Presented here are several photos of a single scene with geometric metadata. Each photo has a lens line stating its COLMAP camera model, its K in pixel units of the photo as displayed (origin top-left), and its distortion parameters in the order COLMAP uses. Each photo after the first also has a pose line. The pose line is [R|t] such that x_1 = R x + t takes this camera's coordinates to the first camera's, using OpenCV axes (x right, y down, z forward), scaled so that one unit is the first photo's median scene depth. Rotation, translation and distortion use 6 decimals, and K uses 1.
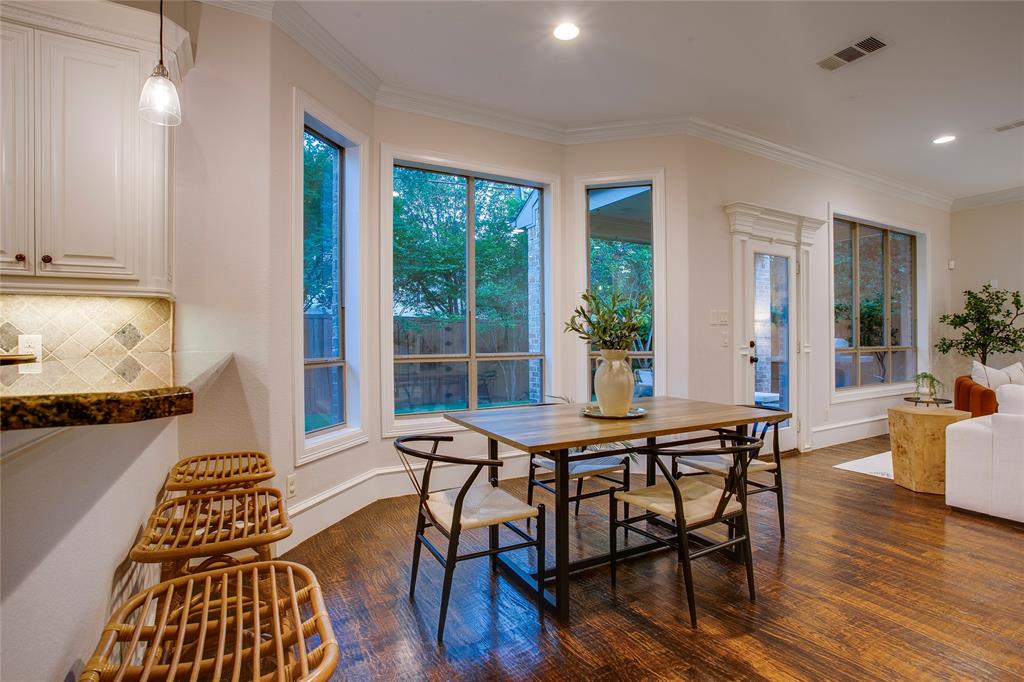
lens RADIAL K [[507.1, 0, 501.8], [0, 507.1, 344.0], [0, 0, 1]] dist [-0.033531, 0.000694]
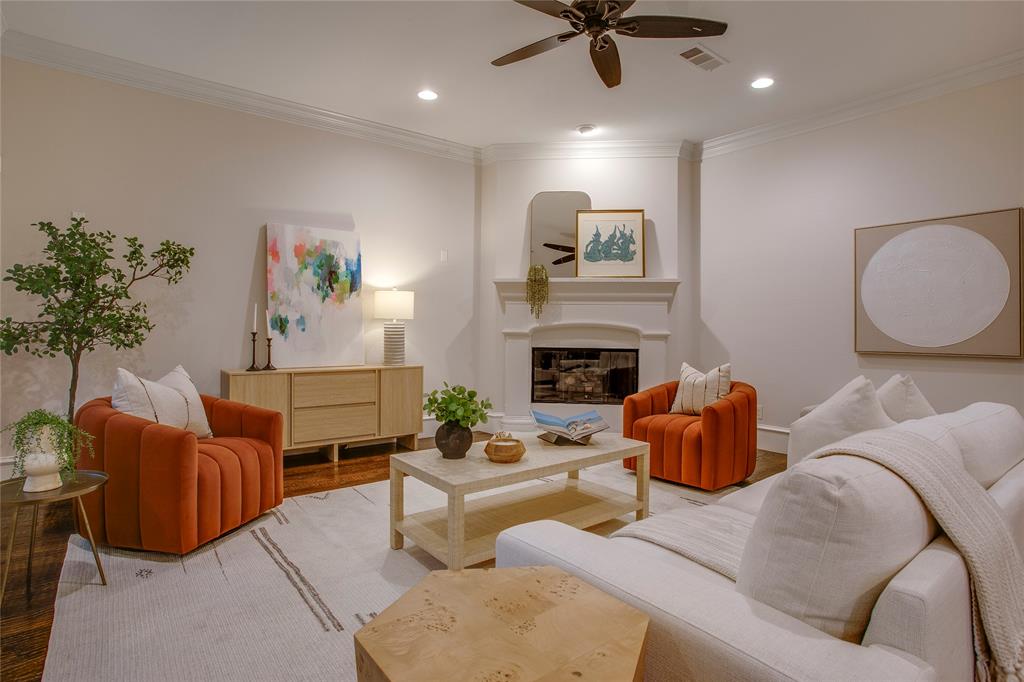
lens RADIAL K [[531.6, 0, 515.9], [0, 531.6, 328.3], [0, 0, 1]] dist [-0.063366, 0.017102]
pose [[-0.160553, -0.001140, 0.987027, 0.385110], [0.008899, 0.999957, 0.002603, -0.000804], [-0.986987, 0.009202, -0.160536, 0.639950]]
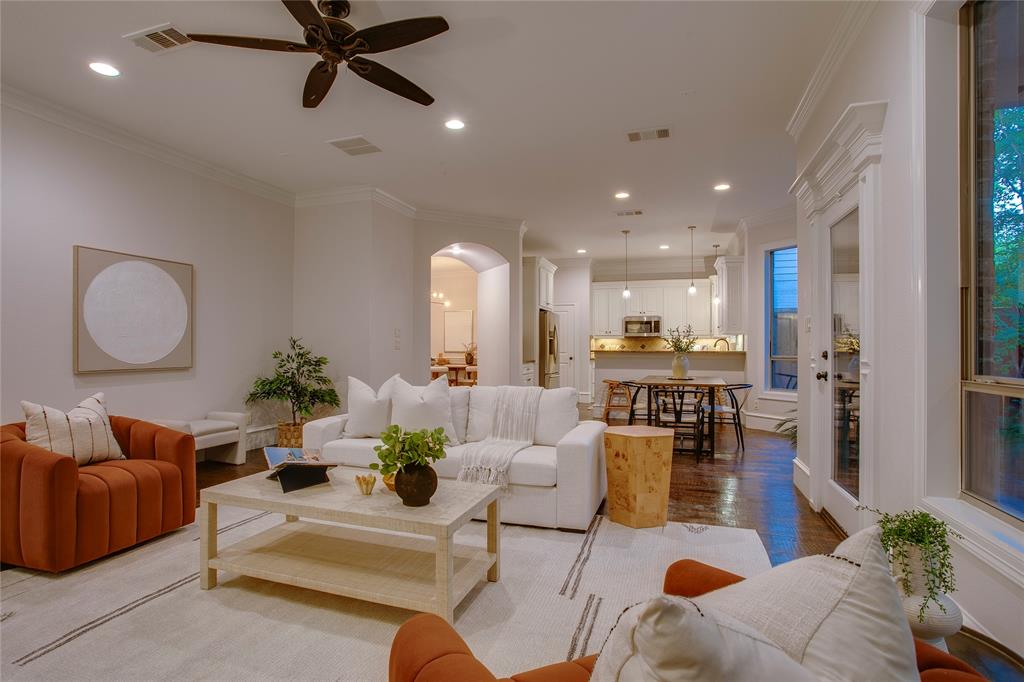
lens RADIAL K [[507.1, 0, 501.8], [0, 507.1, 344.0], [0, 0, 1]] dist [-0.033531, 0.000694]
pose [[-0.743372, -0.011822, -0.668773, 1.016049], [-0.018327, 0.999828, 0.002696, -0.012089], [0.668627, 0.014261, -0.743461, 0.930444]]
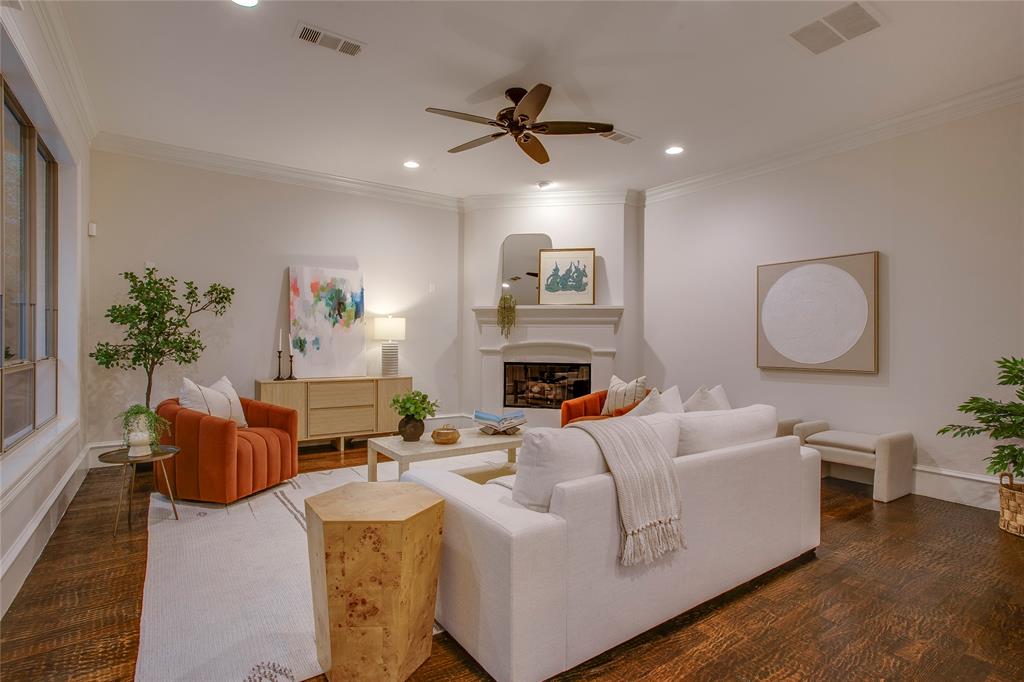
lens RADIAL K [[507.1, 0, 501.8], [0, 507.1, 344.0], [0, 0, 1]] dist [-0.033531, 0.000694]
pose [[-0.095820, -0.007209, 0.995373, 0.222124], [0.009432, 0.999922, 0.008150, -0.011820], [-0.995354, 0.010170, -0.095744, 0.572483]]
